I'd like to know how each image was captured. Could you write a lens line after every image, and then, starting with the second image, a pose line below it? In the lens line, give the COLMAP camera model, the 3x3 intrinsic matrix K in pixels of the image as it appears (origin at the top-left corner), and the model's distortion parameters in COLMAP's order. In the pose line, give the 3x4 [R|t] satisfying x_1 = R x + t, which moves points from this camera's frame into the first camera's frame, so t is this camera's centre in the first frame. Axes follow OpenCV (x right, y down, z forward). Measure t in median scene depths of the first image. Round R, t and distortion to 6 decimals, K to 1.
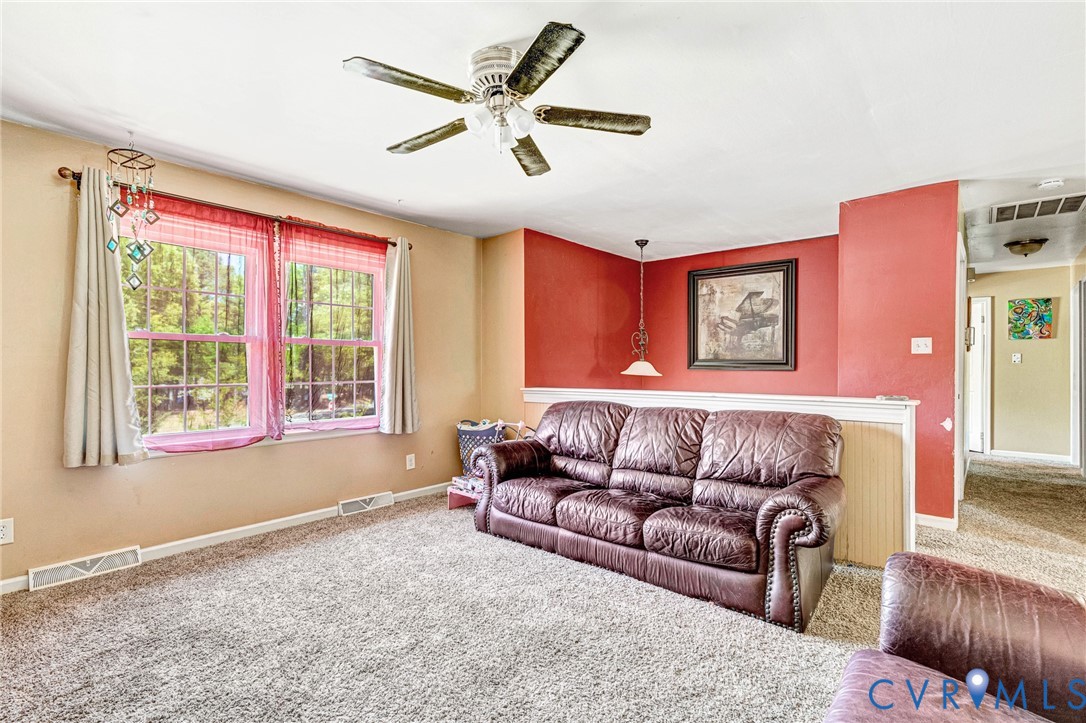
lens RADIAL K [[509.3, 0, 544.4], [0, 509.3, 373.8], [0, 0, 1]] dist [0.001097, -0.000560]
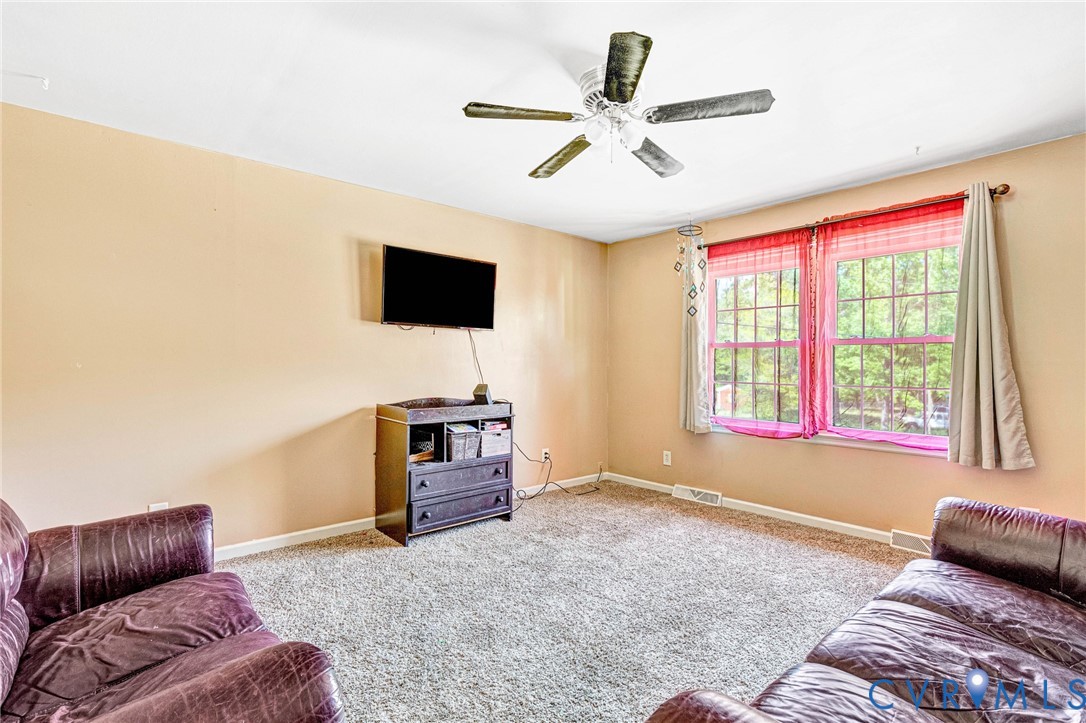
lens RADIAL K [[502.6, 0, 543.0], [0, 502.6, 361.5], [0, 0, 1]] dist [0.012153, 0.000234]
pose [[-0.137737, -0.010256, -0.990416, 0.538721], [-0.023128, 0.999707, -0.007136, -0.006474], [0.990199, 0.021923, -0.137934, 0.569149]]
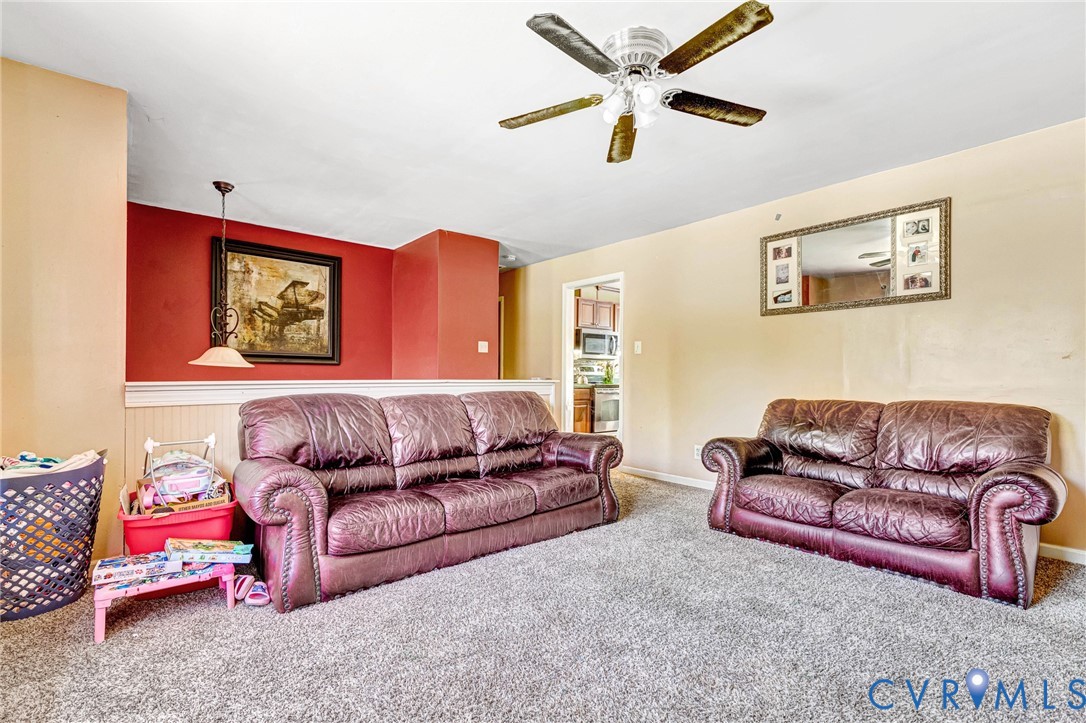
lens RADIAL K [[509.3, 0, 544.4], [0, 509.3, 373.8], [0, 0, 1]] dist [0.001097, -0.000560]
pose [[0.144546, 0.008914, 0.989458, -0.635519], [0.013981, 0.999841, -0.011050, 0.038731], [-0.989399, 0.015431, 0.144399, 0.583432]]
